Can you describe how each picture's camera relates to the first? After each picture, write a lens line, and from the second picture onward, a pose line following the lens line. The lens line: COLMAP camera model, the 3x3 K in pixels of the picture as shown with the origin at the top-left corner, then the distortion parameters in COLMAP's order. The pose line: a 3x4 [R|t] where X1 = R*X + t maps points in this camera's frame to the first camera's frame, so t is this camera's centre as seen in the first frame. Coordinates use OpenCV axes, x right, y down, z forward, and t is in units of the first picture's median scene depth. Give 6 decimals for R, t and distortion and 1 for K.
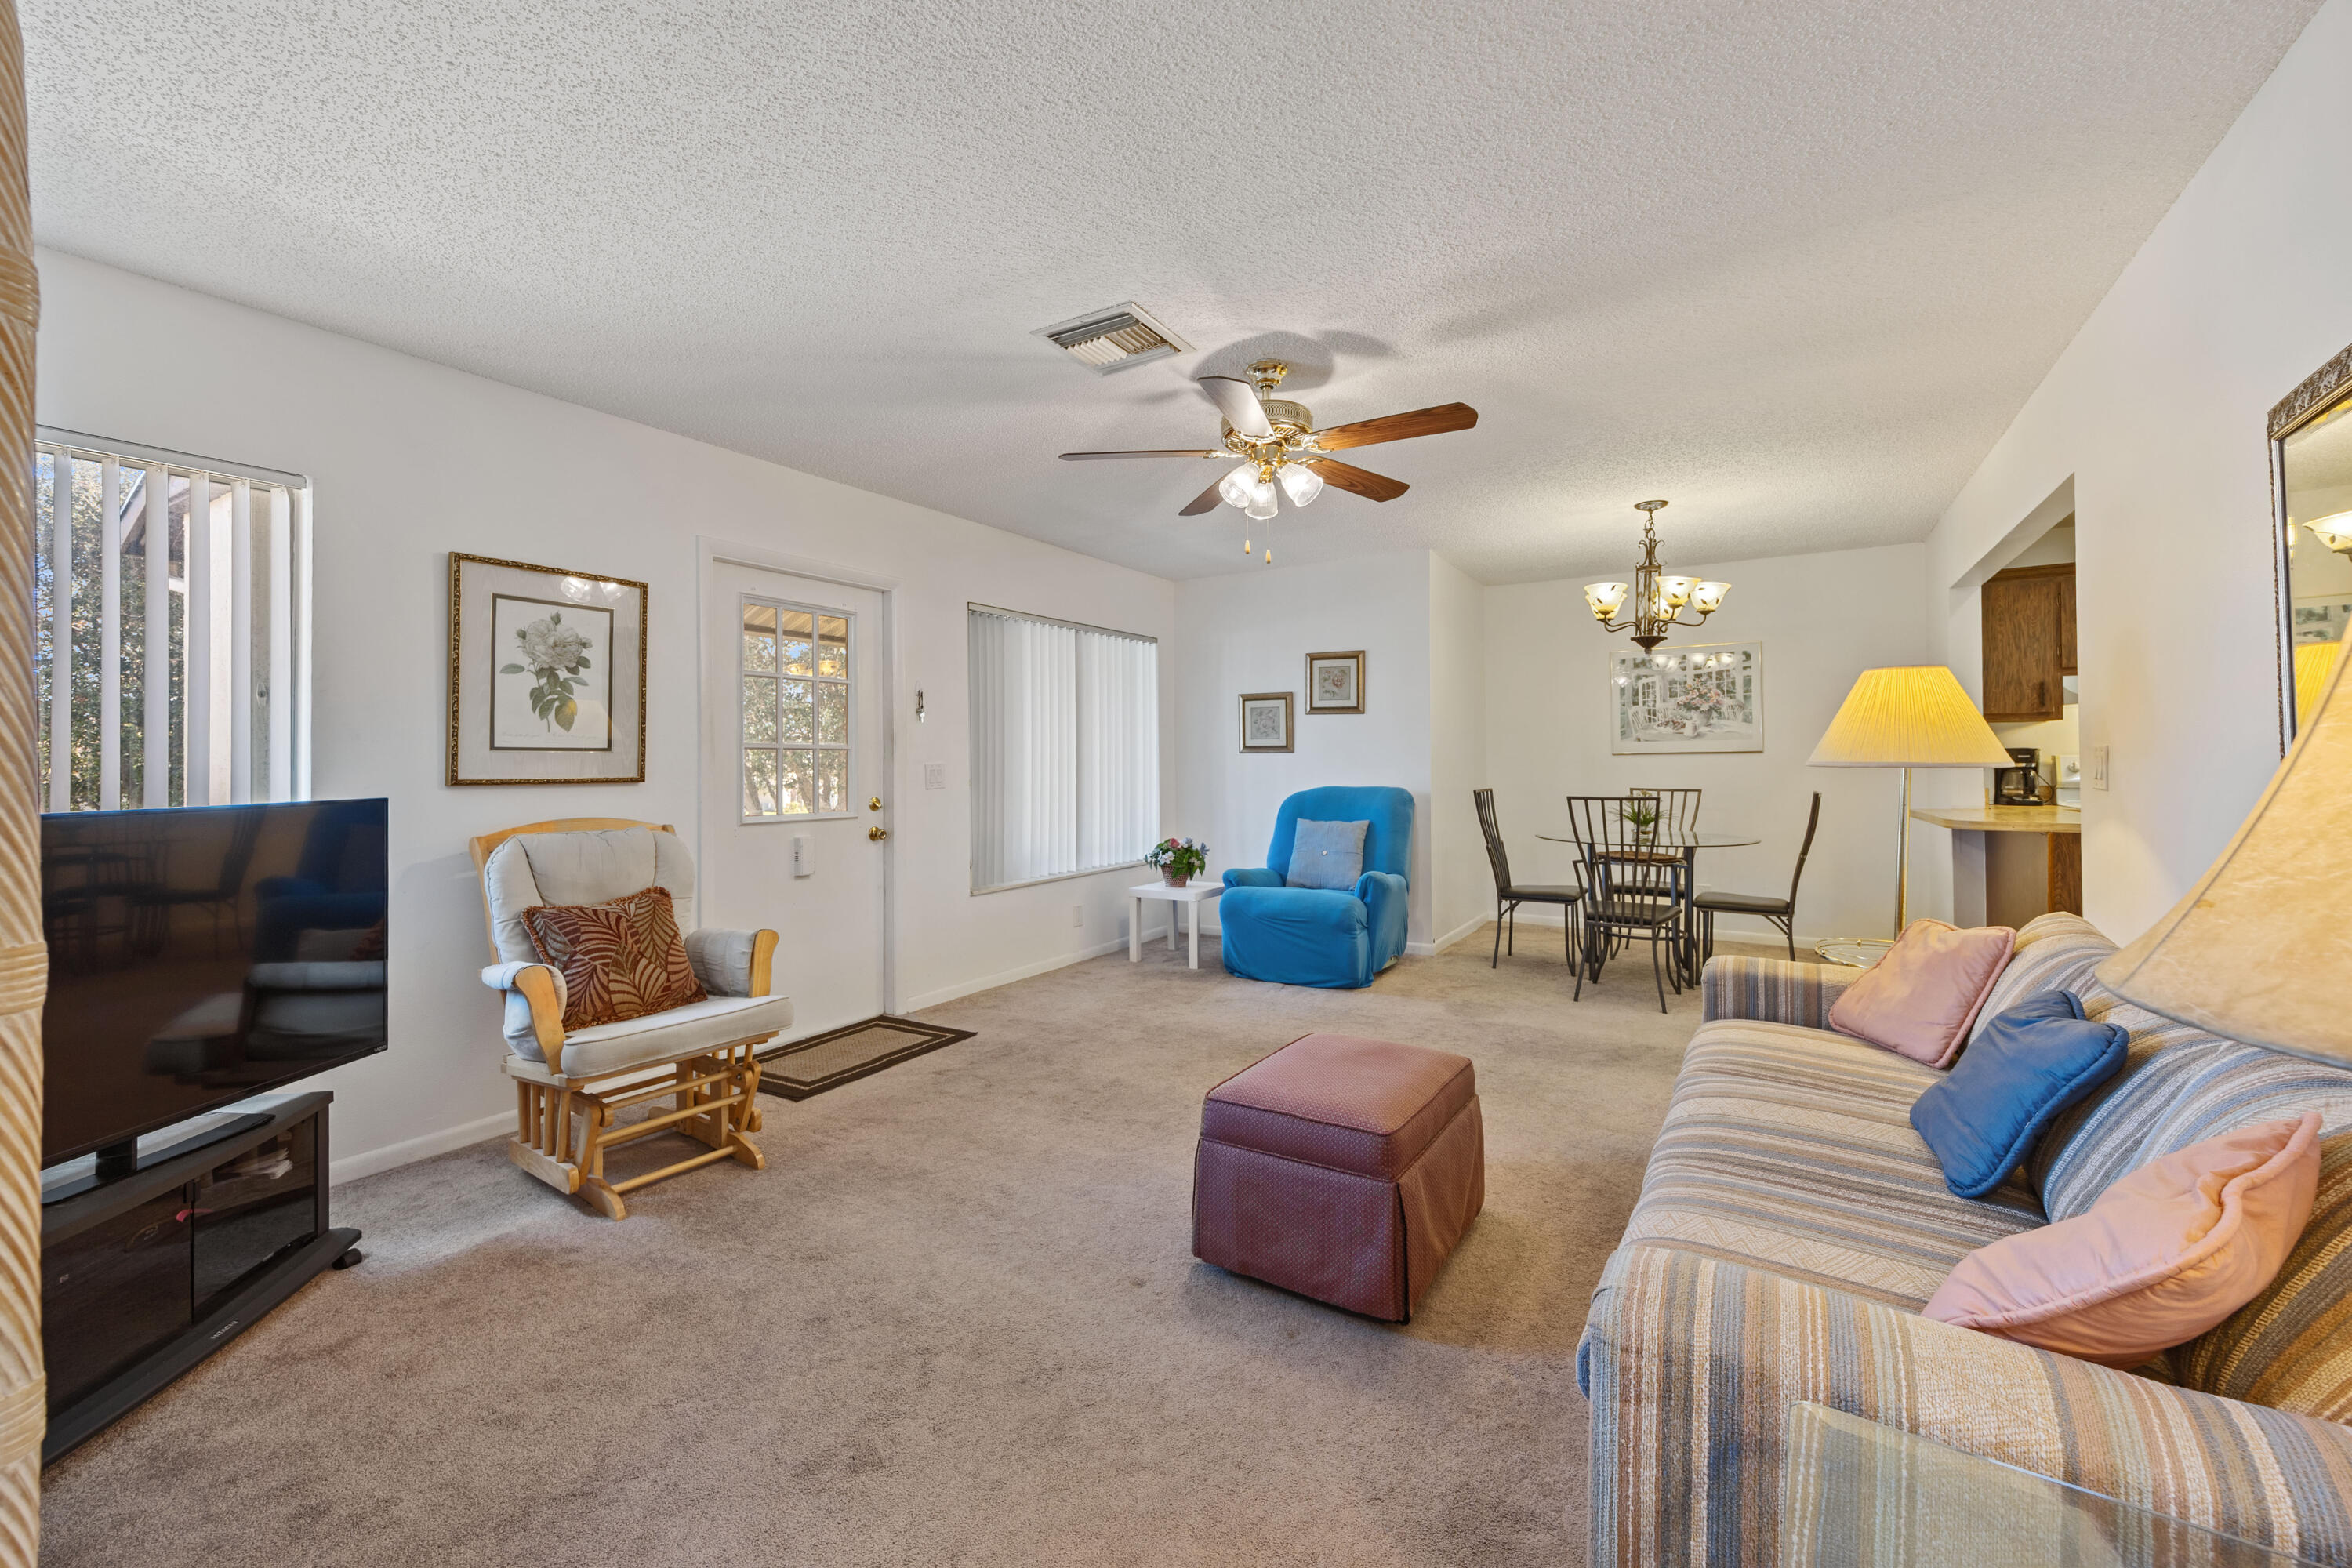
lens RADIAL K [[903.4, 0, 1179.0], [0, 903.4, 754.2], [0, 0, 1]] dist [-0.000532, -0.000048]
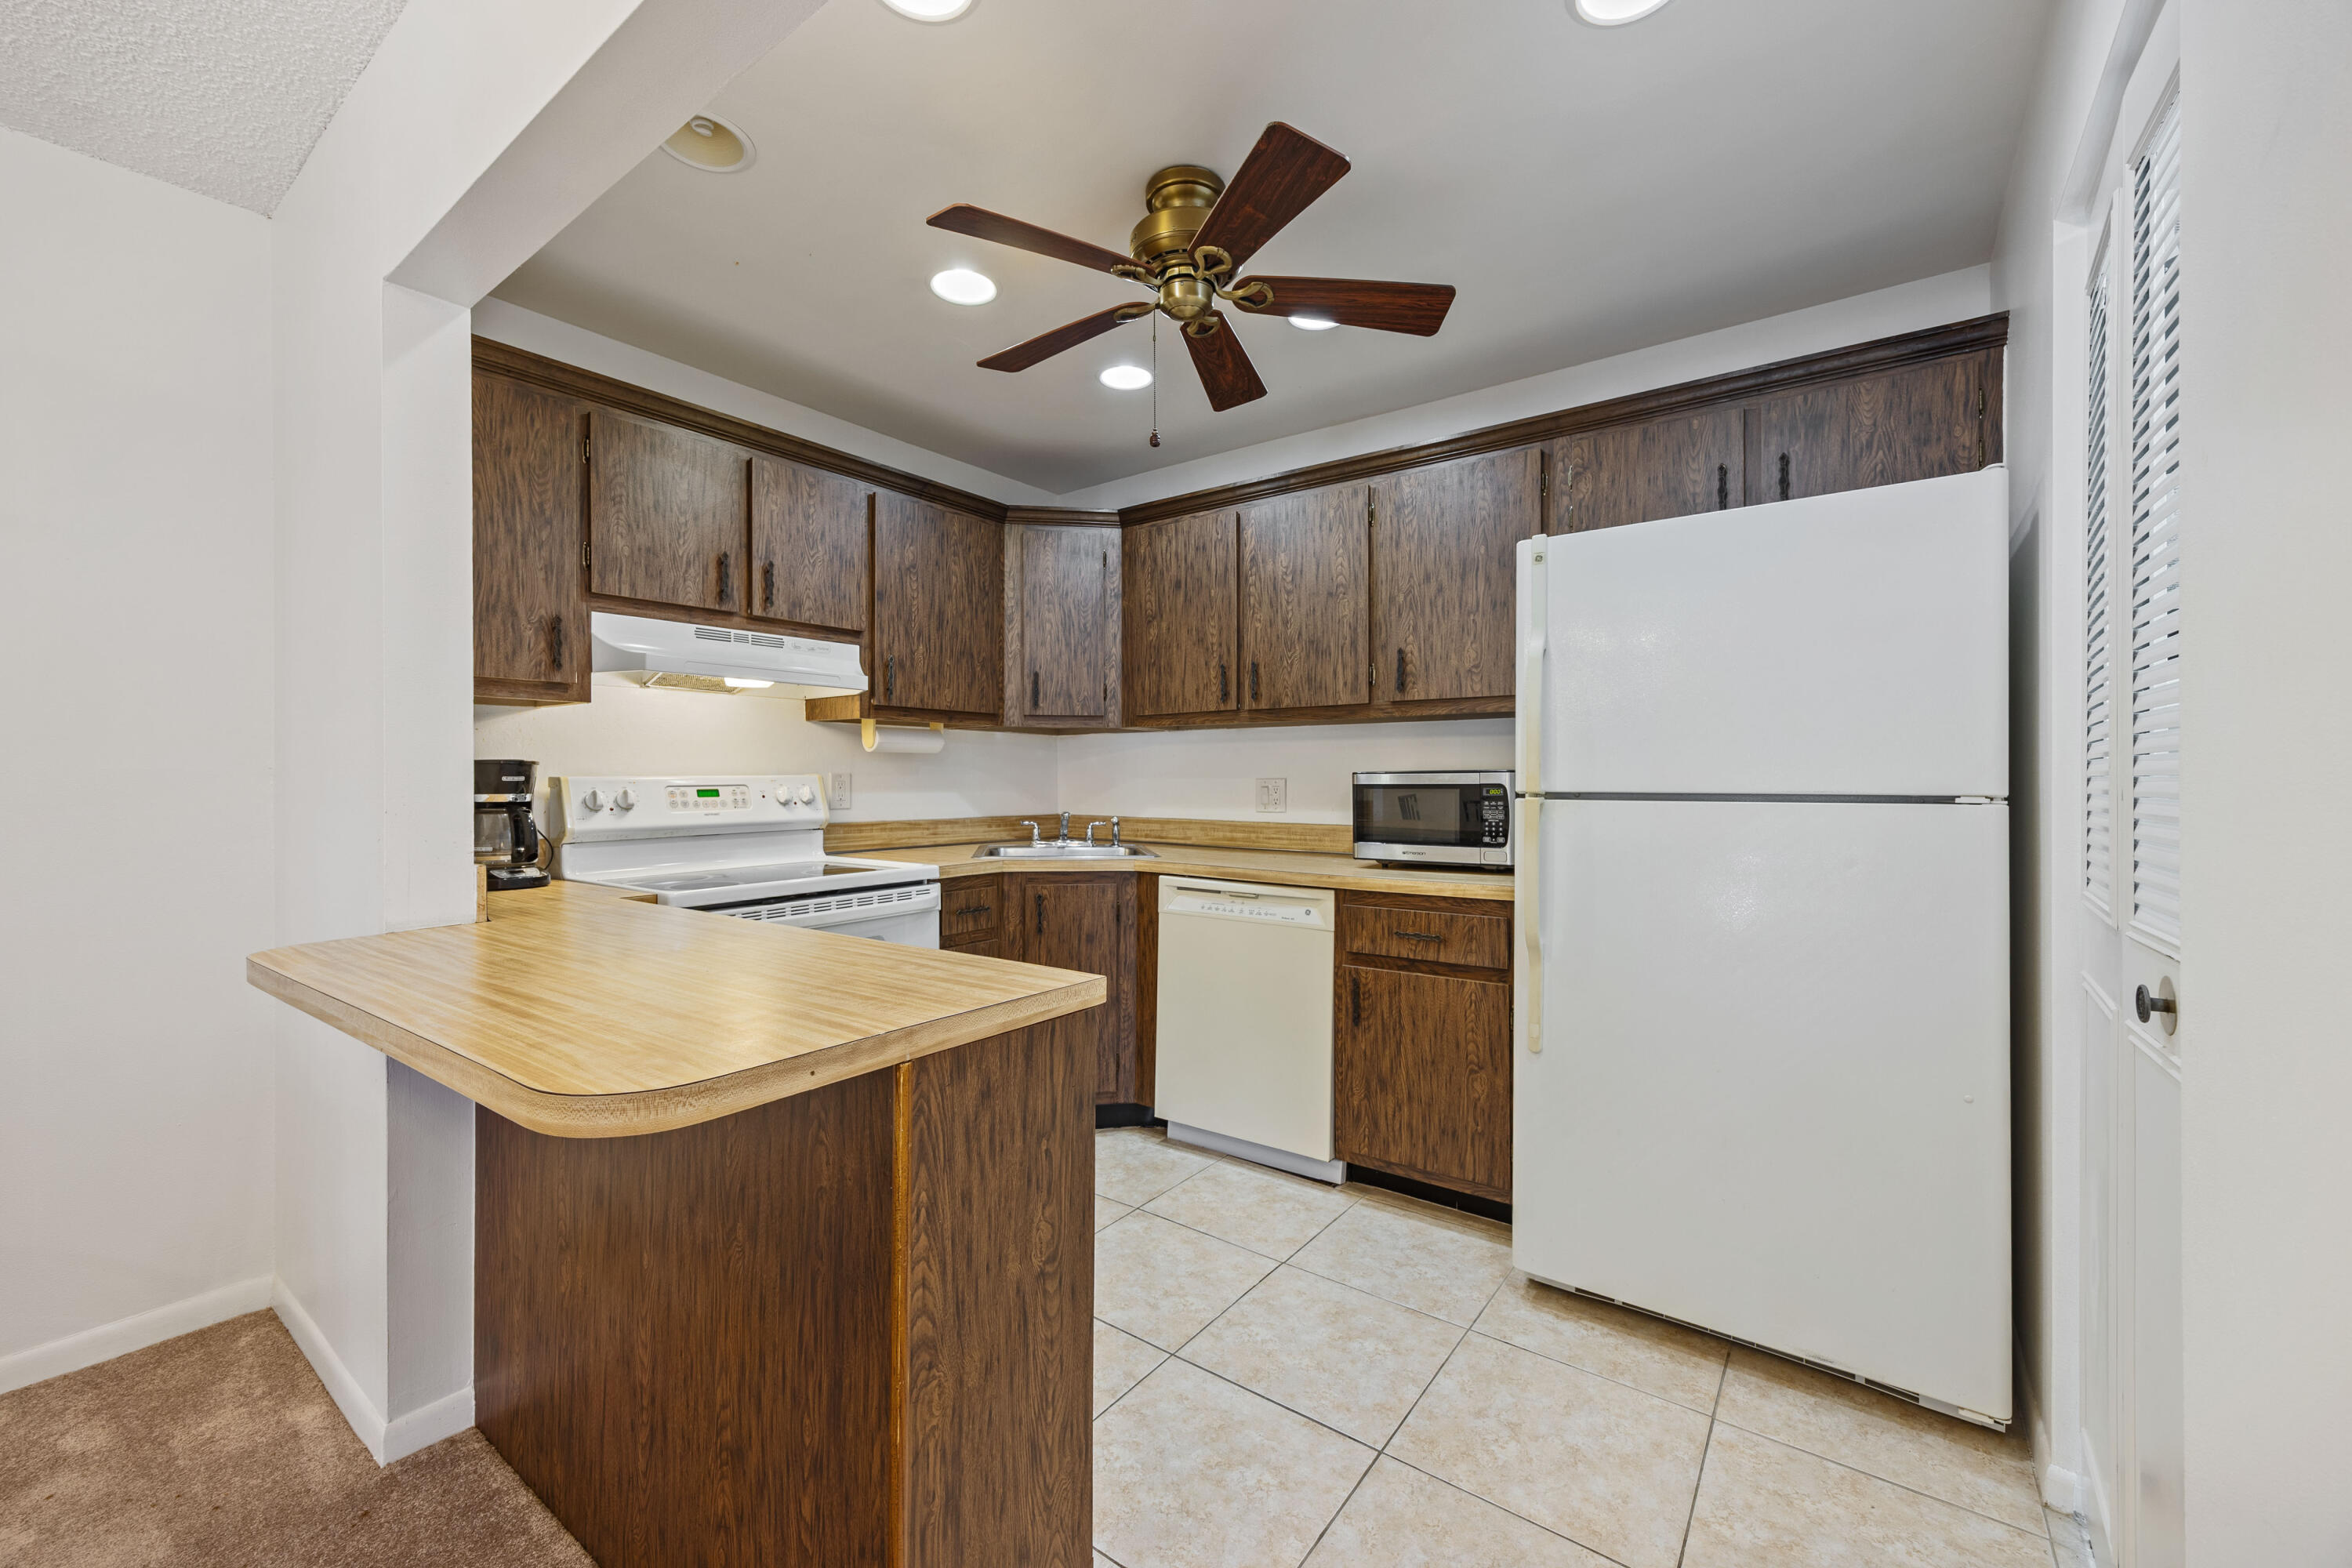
lens RADIAL K [[916.5, 0, 1180.7], [0, 916.5, 779.4], [0, 0, 1]] dist [0.000491, 0.000125]
pose [[0.057314, -0.004472, 0.998346, 0.509529], [-0.003125, 0.999984, 0.004659, -0.000661], [-0.998351, -0.003387, 0.057299, 0.656493]]
